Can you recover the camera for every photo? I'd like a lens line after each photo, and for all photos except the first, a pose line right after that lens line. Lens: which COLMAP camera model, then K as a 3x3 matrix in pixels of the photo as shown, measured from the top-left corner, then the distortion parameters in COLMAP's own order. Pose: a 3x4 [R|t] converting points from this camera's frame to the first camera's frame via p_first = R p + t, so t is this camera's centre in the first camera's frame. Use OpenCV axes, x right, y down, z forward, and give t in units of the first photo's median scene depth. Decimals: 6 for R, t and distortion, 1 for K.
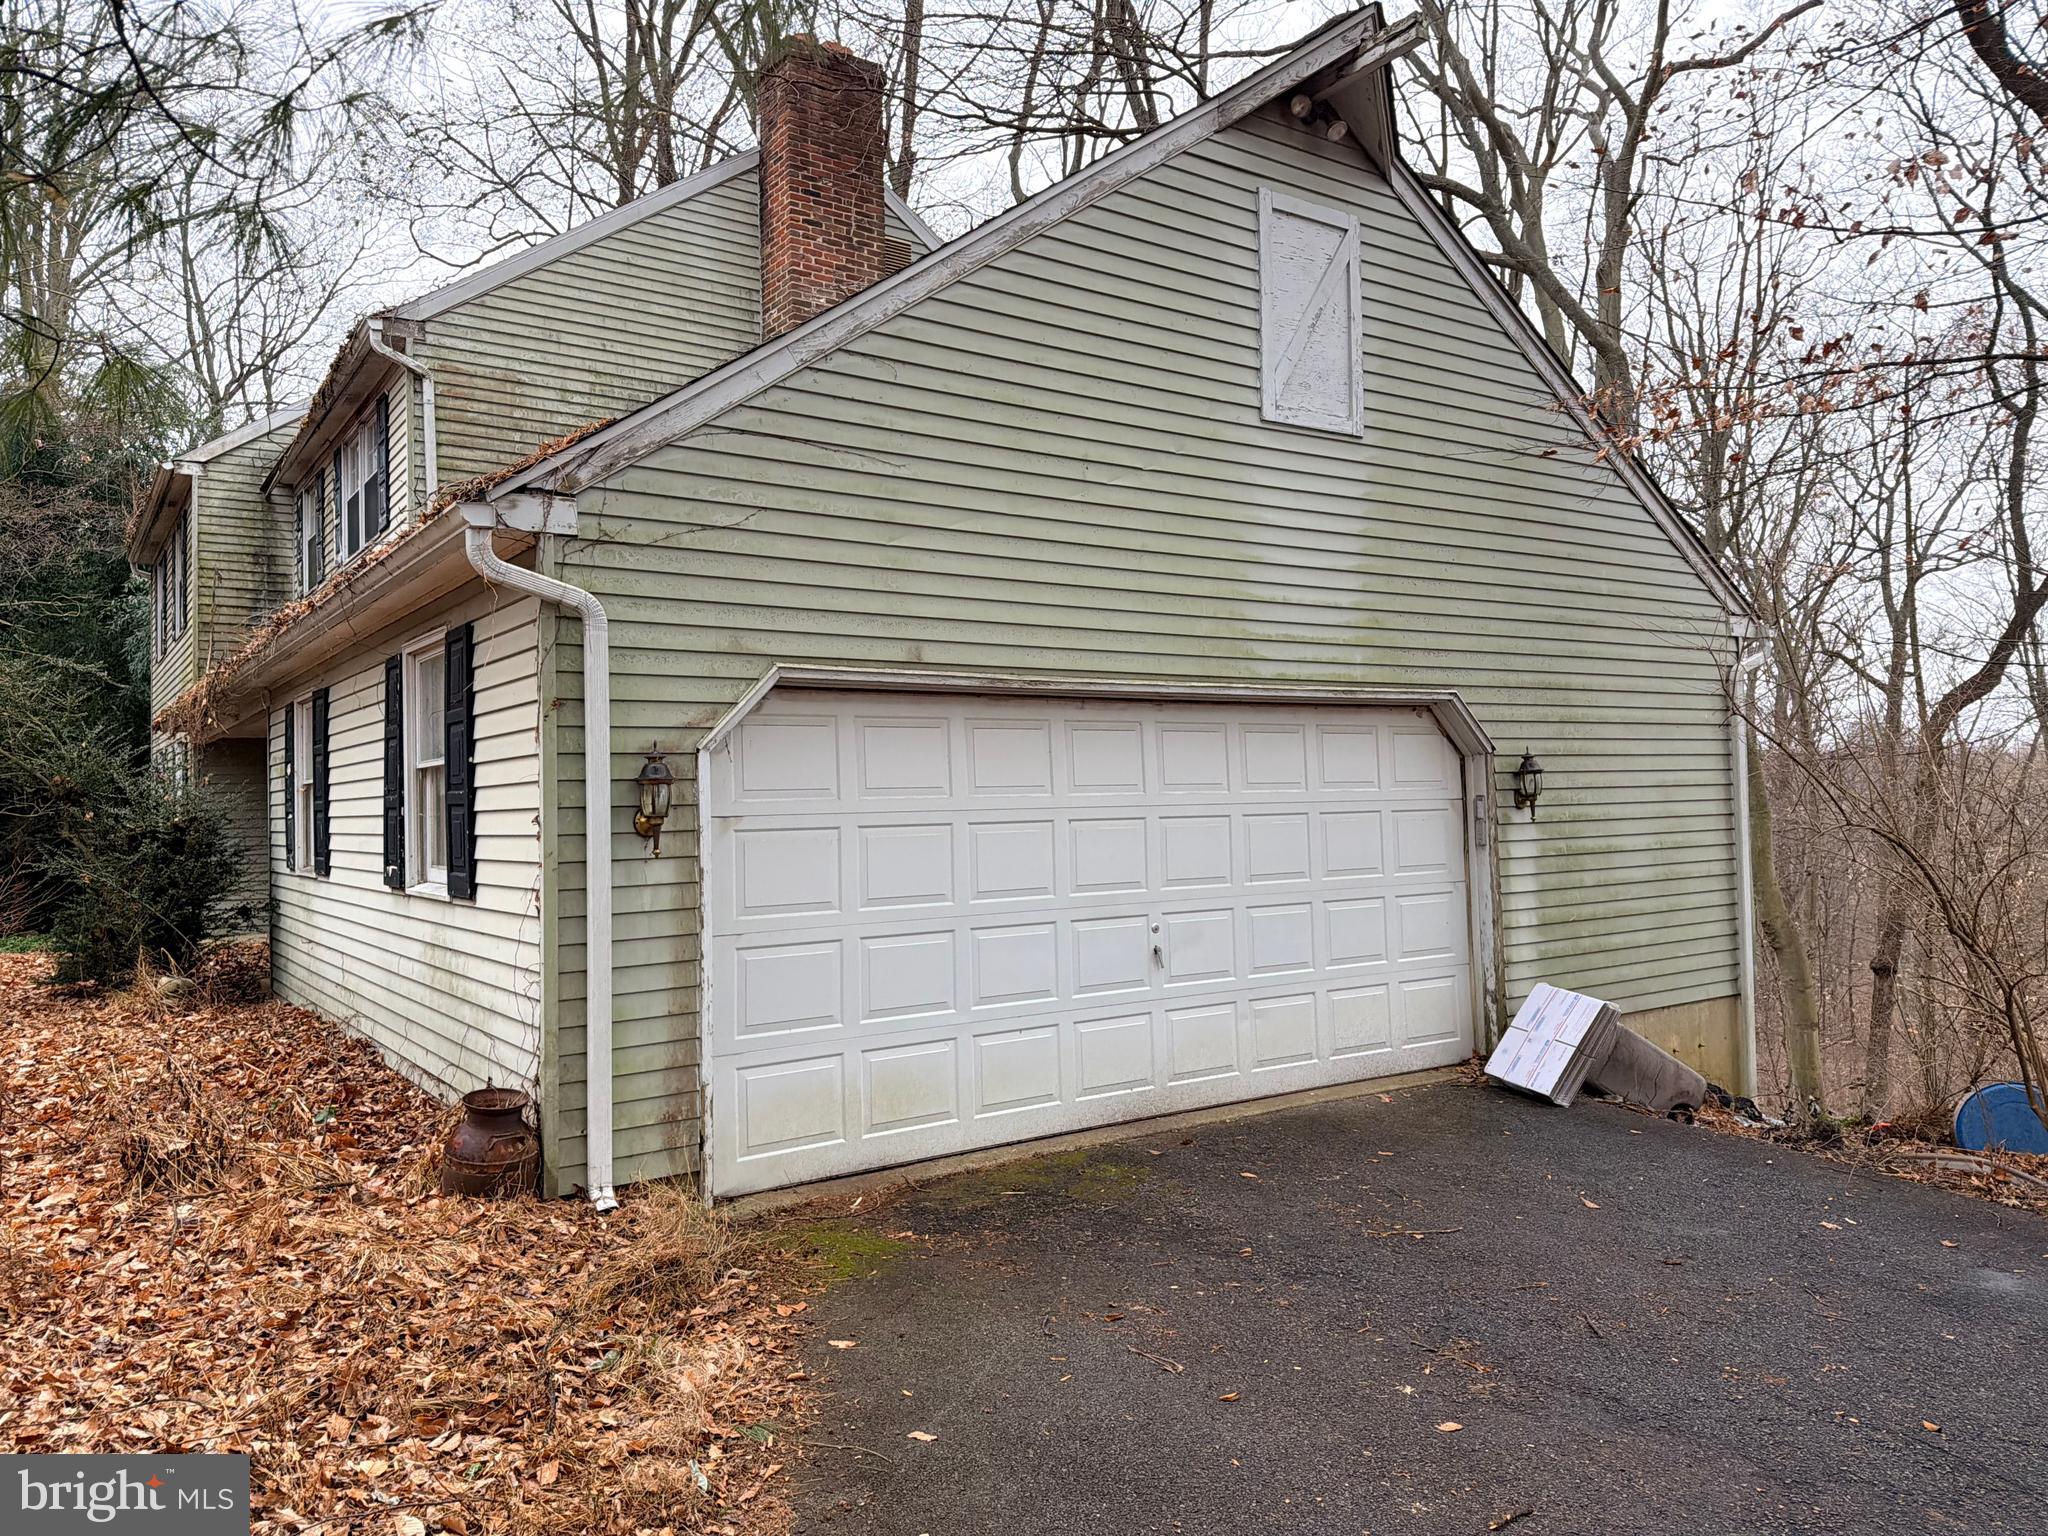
lens RADIAL K [[1434.0, 0, 1029.2], [0, 1434.0, 770.9], [0, 0, 1]] dist [0.057815, -0.073428]
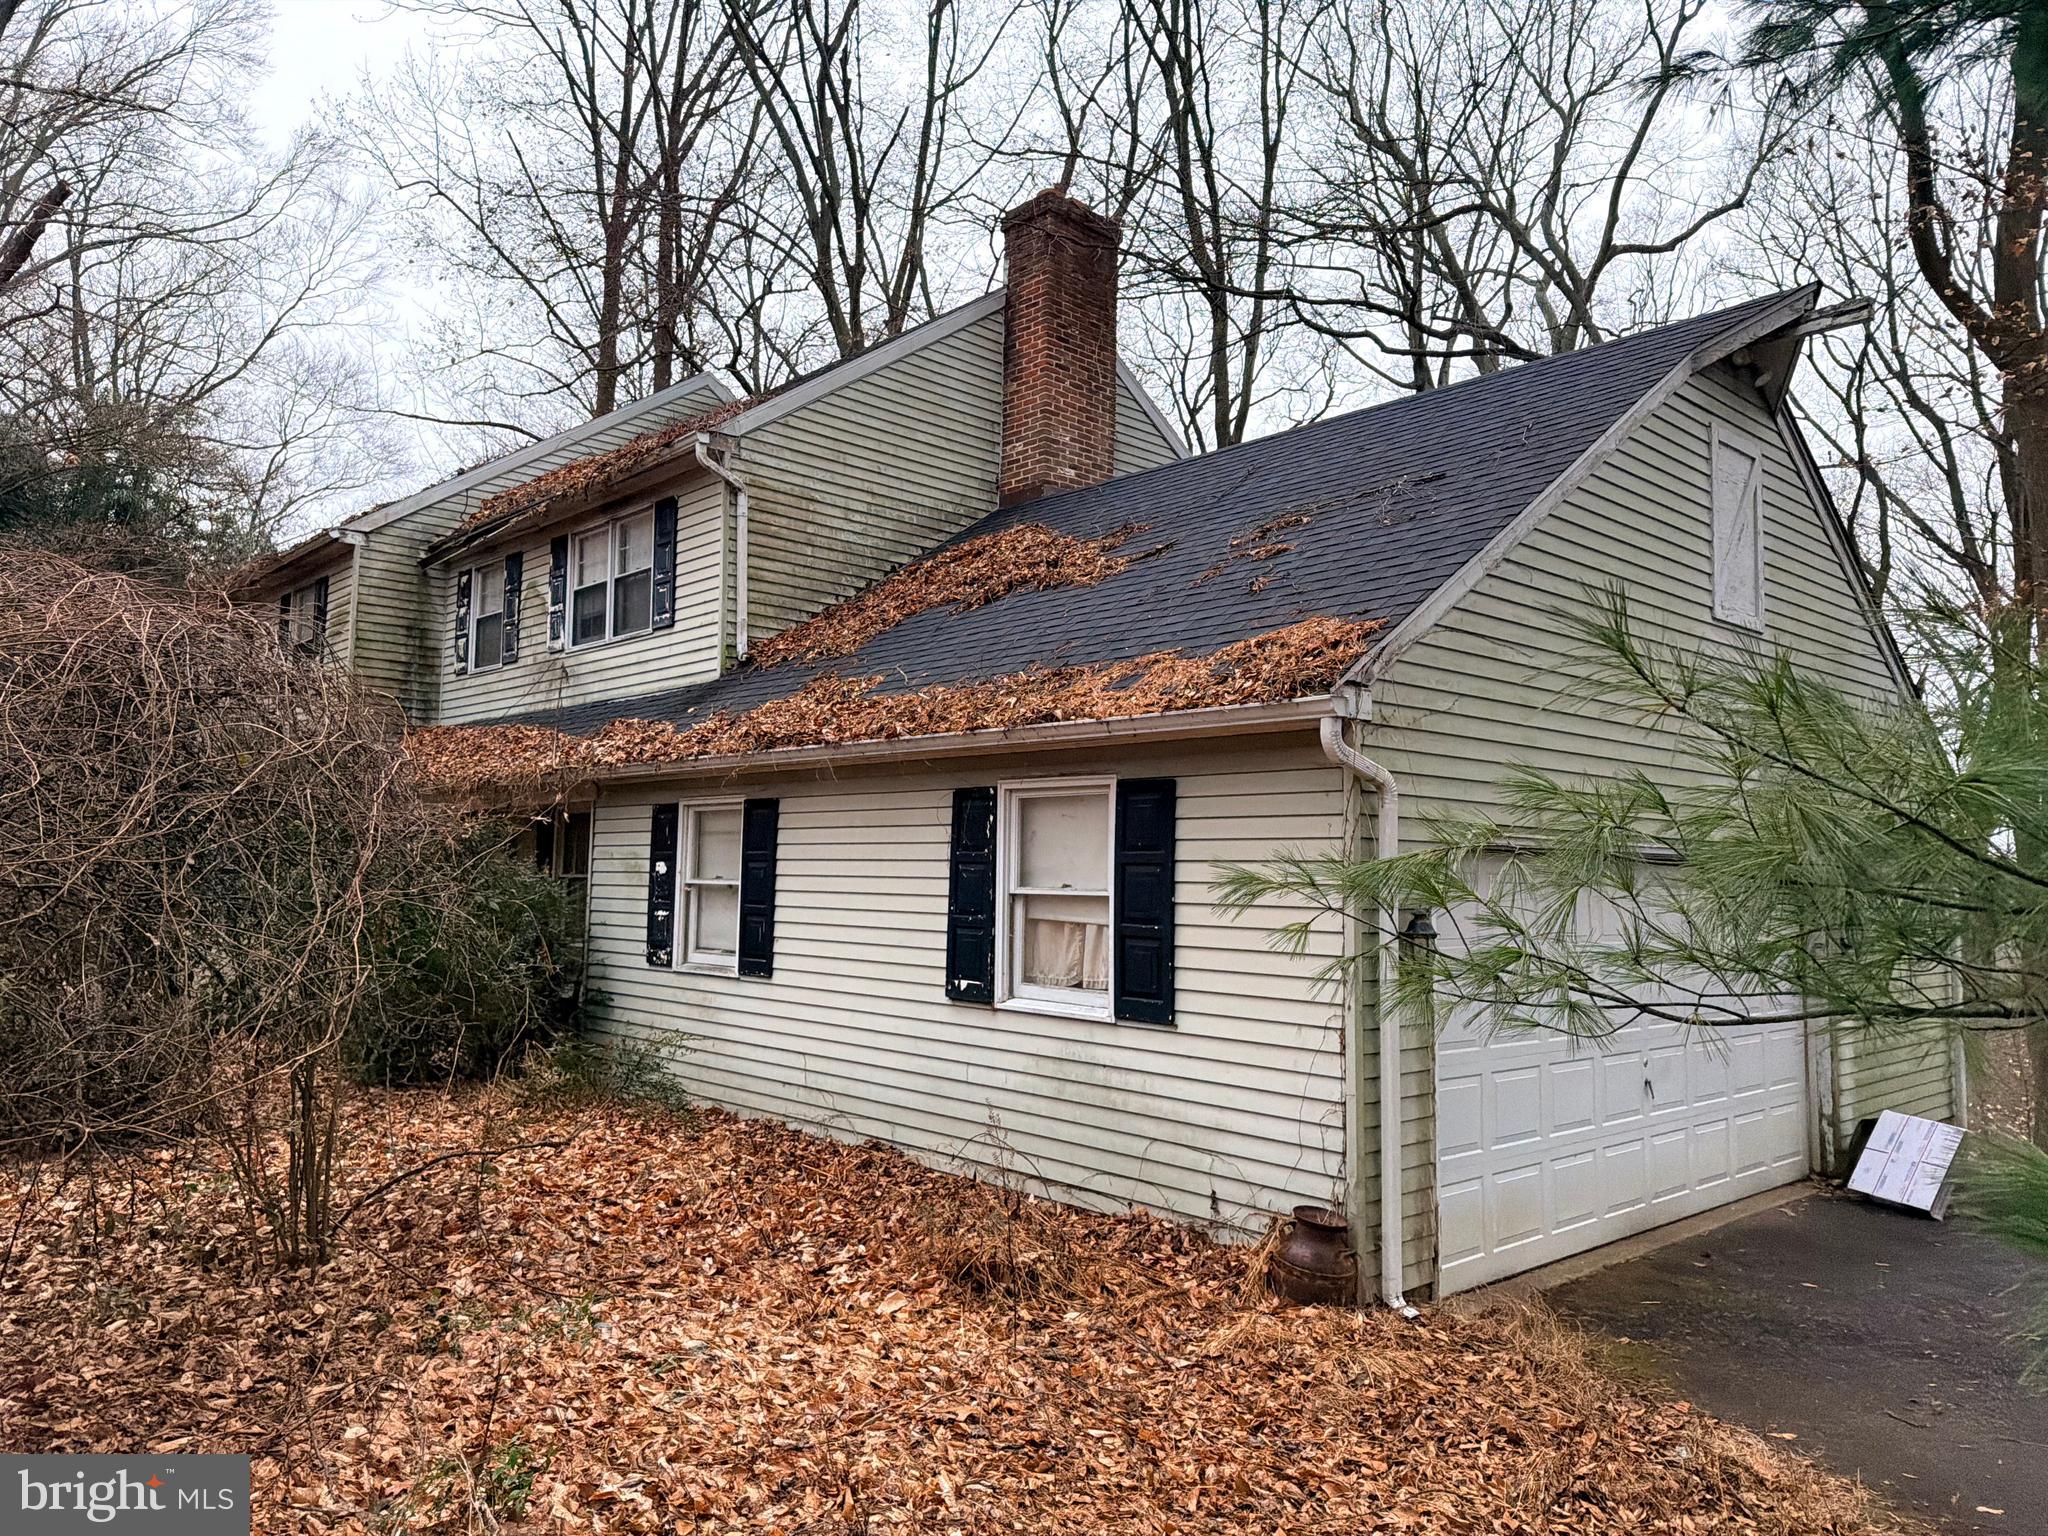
lens RADIAL K [[1434.0, 0, 1005.8], [0, 1434.0, 758.6], [0, 0, 1]] dist [0.057815, -0.073428]
pose [[0.991118, 0.049574, 0.123401, -0.534889], [-0.042489, 0.997329, -0.059405, -0.036776], [-0.126016, 0.053634, 0.990577, -0.077801]]
